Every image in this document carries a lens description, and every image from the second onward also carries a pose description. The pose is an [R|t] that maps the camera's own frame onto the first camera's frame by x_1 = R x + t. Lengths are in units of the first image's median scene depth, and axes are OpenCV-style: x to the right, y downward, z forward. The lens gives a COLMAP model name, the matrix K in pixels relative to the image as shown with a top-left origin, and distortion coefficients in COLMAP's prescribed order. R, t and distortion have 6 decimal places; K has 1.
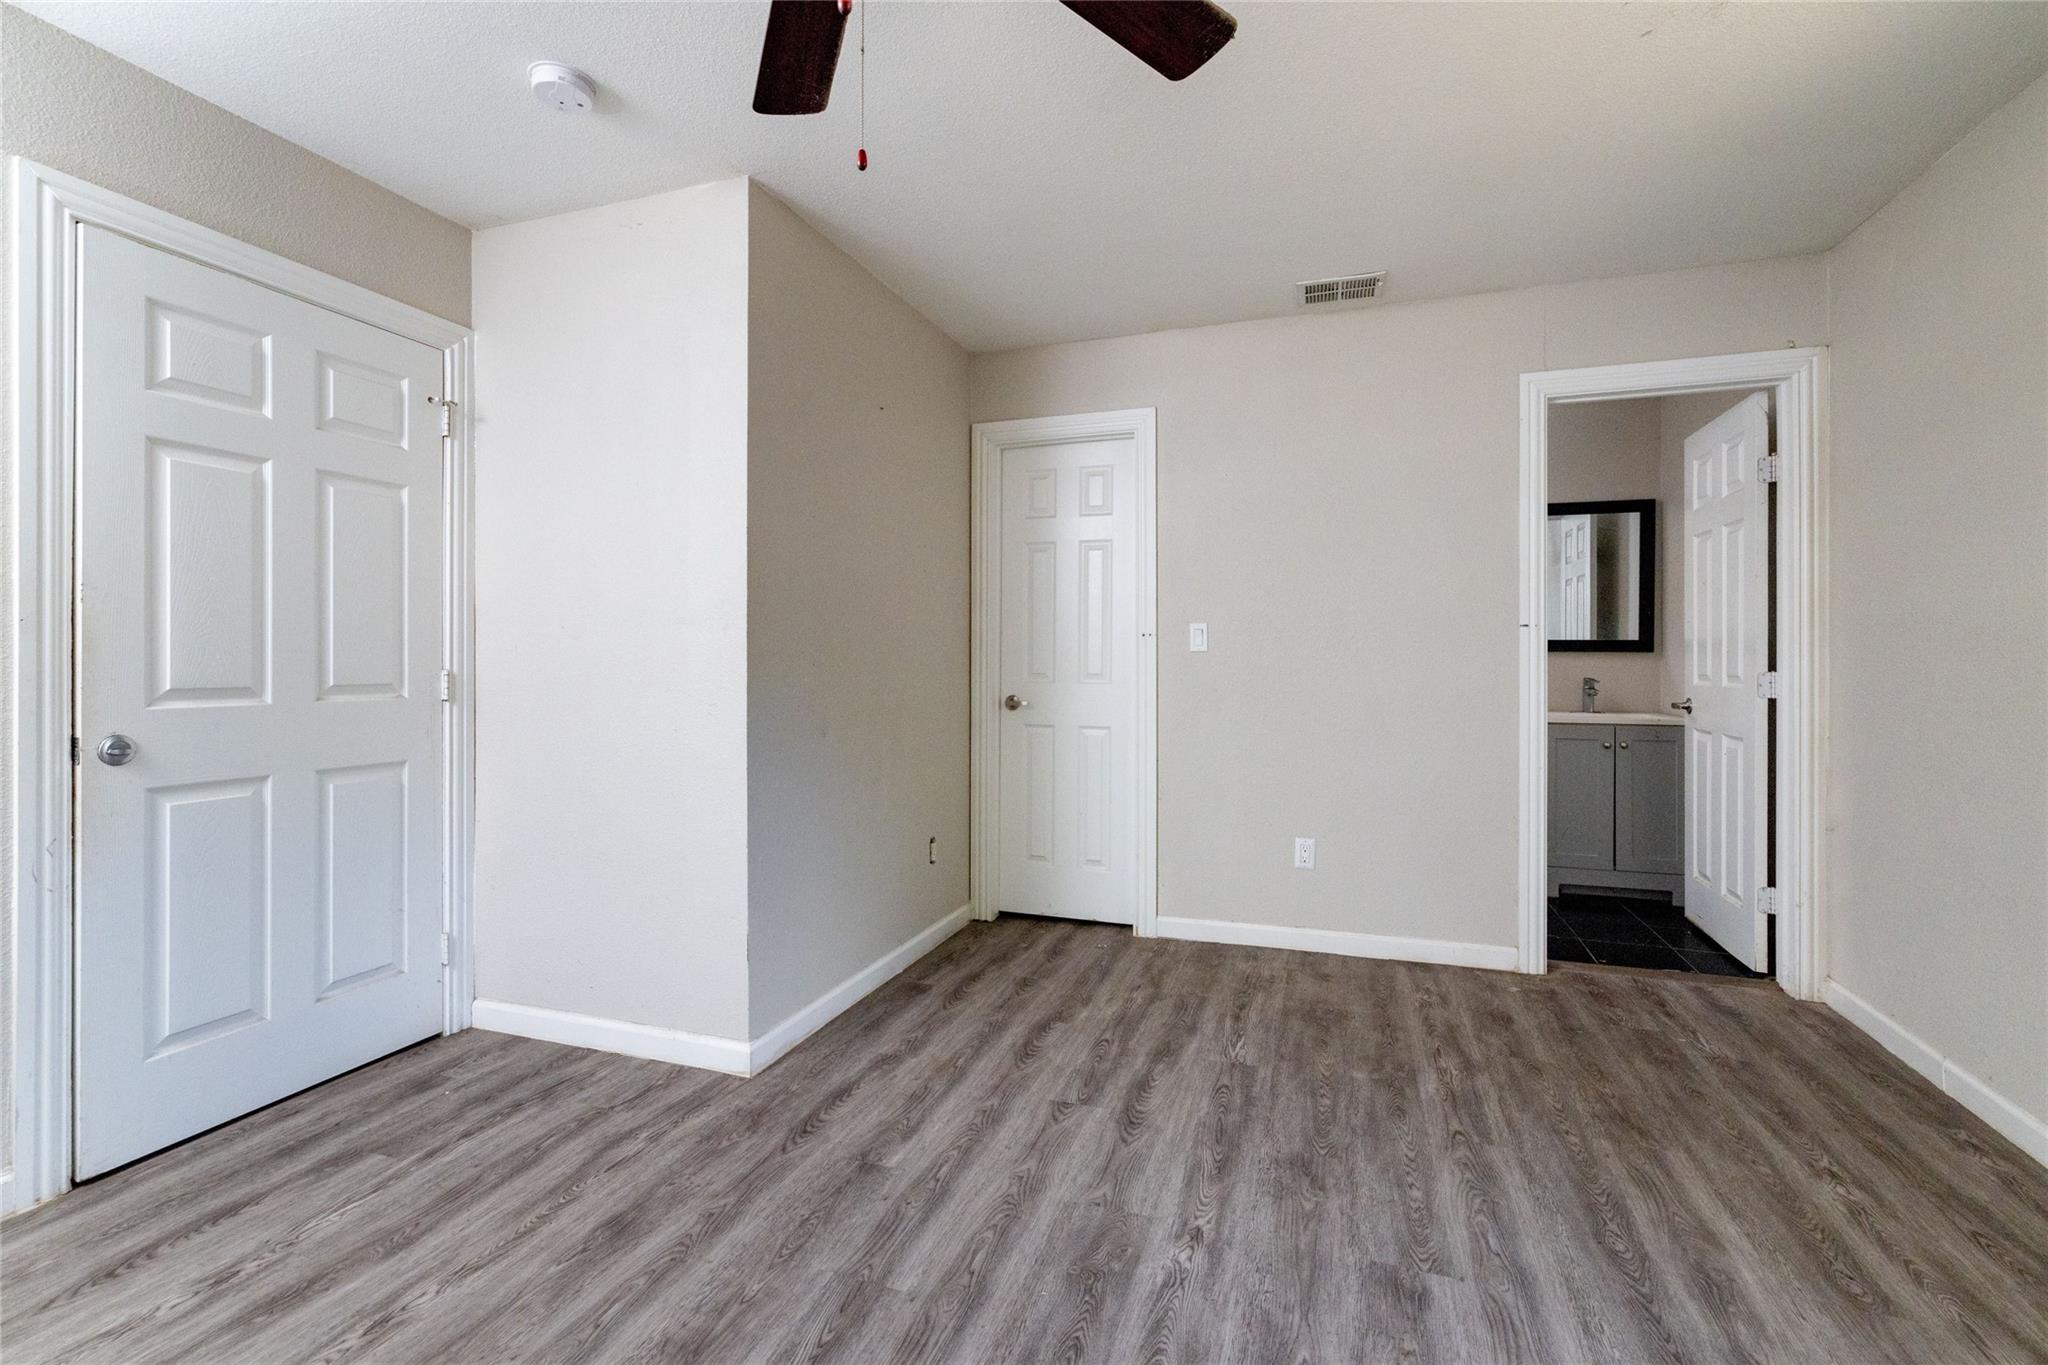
lens RADIAL K [[900.0, 0, 1030.9], [0, 900.0, 672.9], [0, 0, 1]] dist [0.001721, -0.000012]
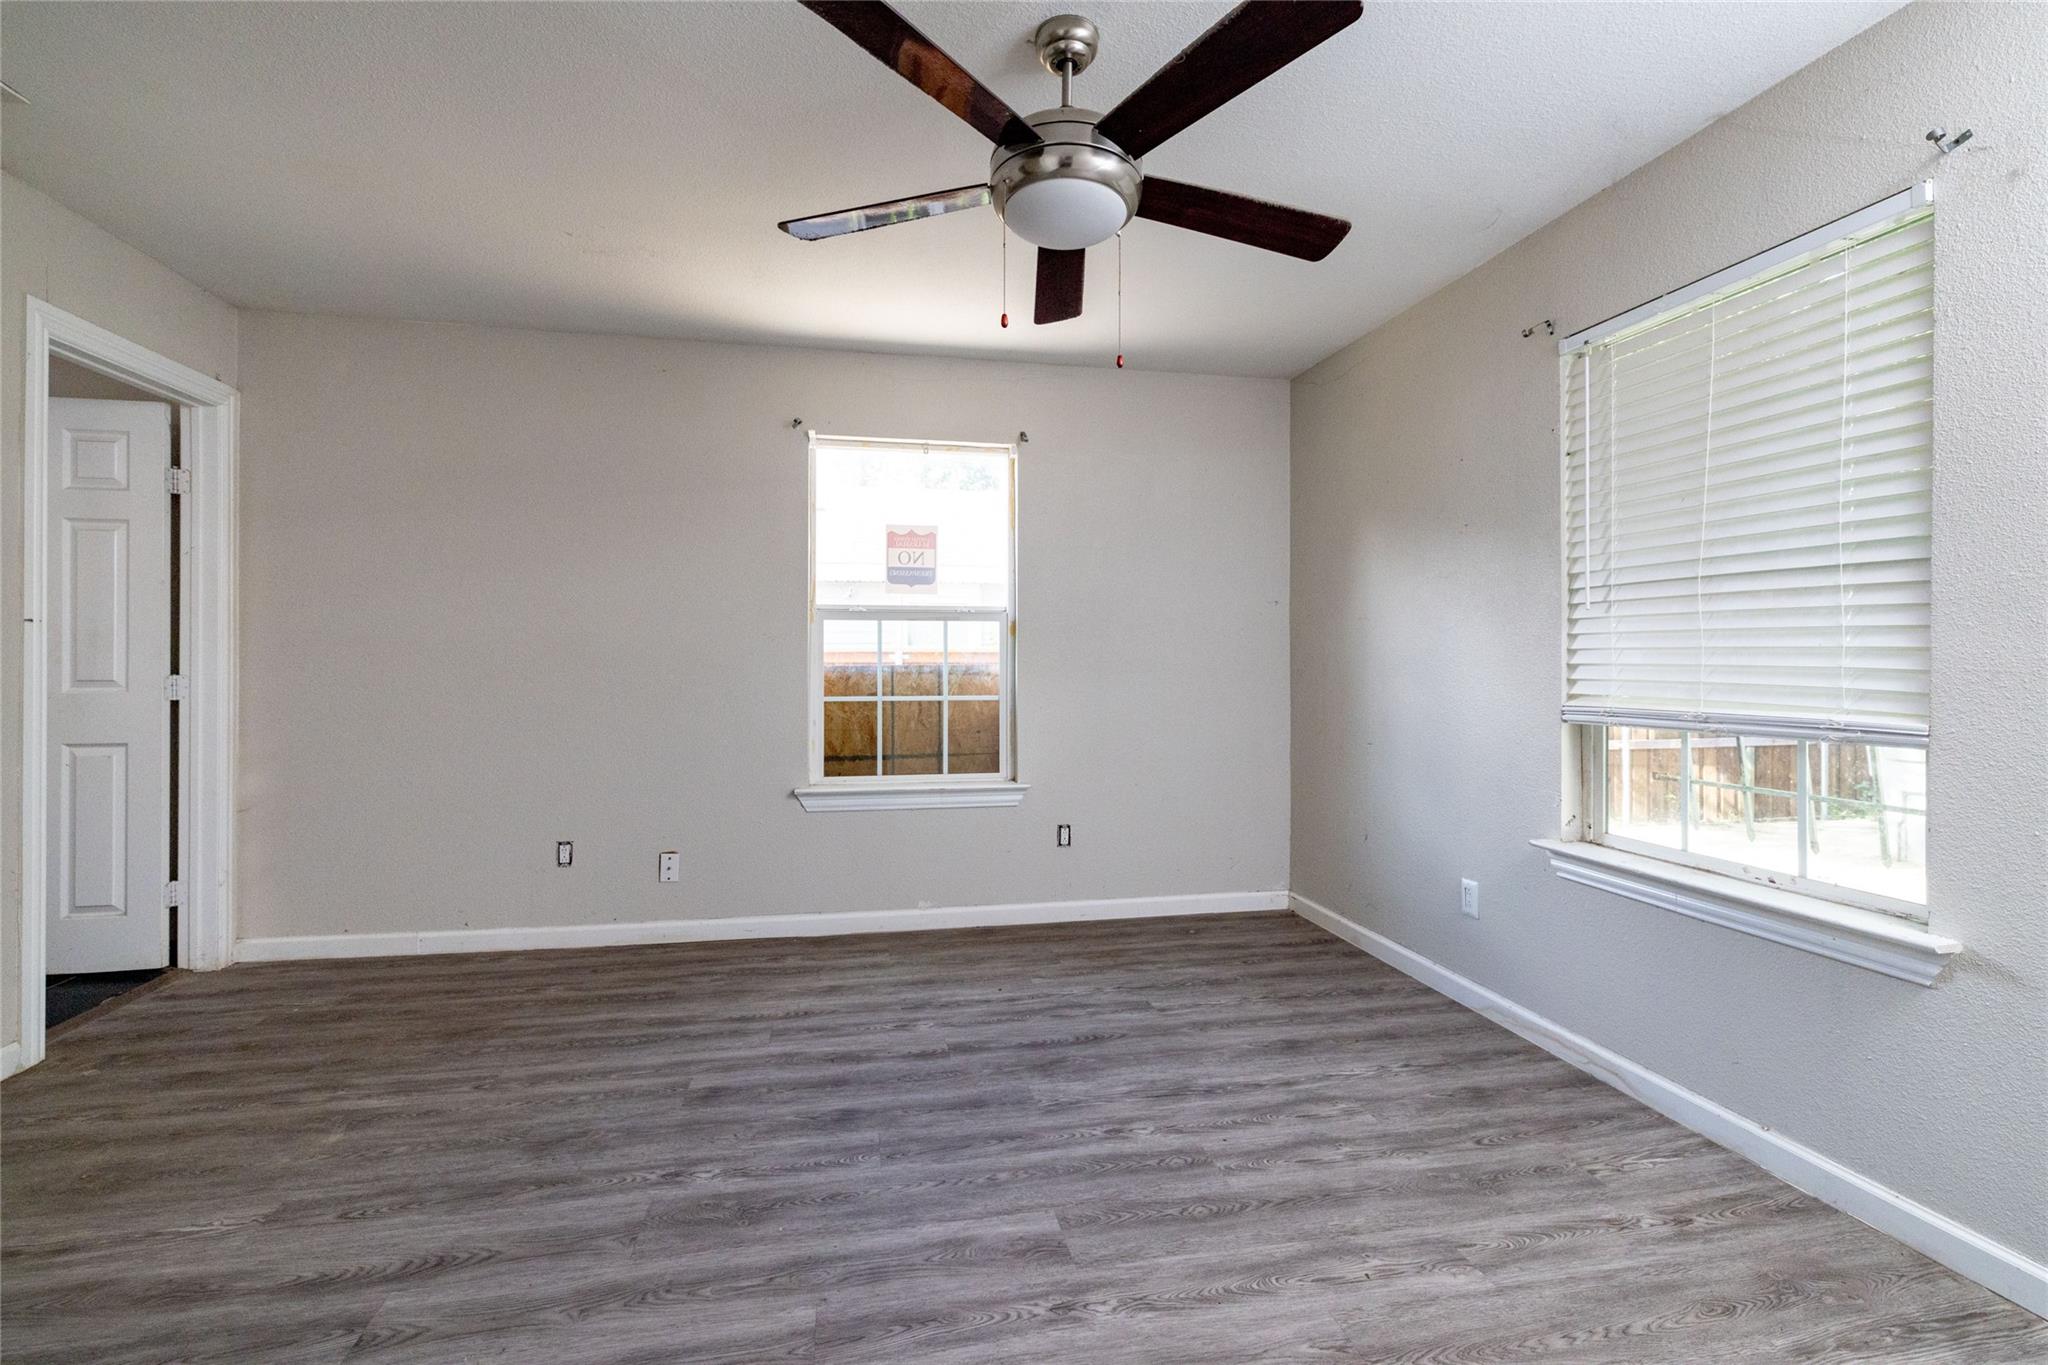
lens RADIAL K [[900.0, 0, 1021.9], [0, 900.0, 661.4], [0, 0, 1]] dist [0.001721, -0.000012]
pose [[-0.518554, 0.000739, 0.855044, -0.783034], [0.012205, 0.999904, 0.006538, -0.015915], [-0.854958, 0.013826, -0.518514, 0.934846]]
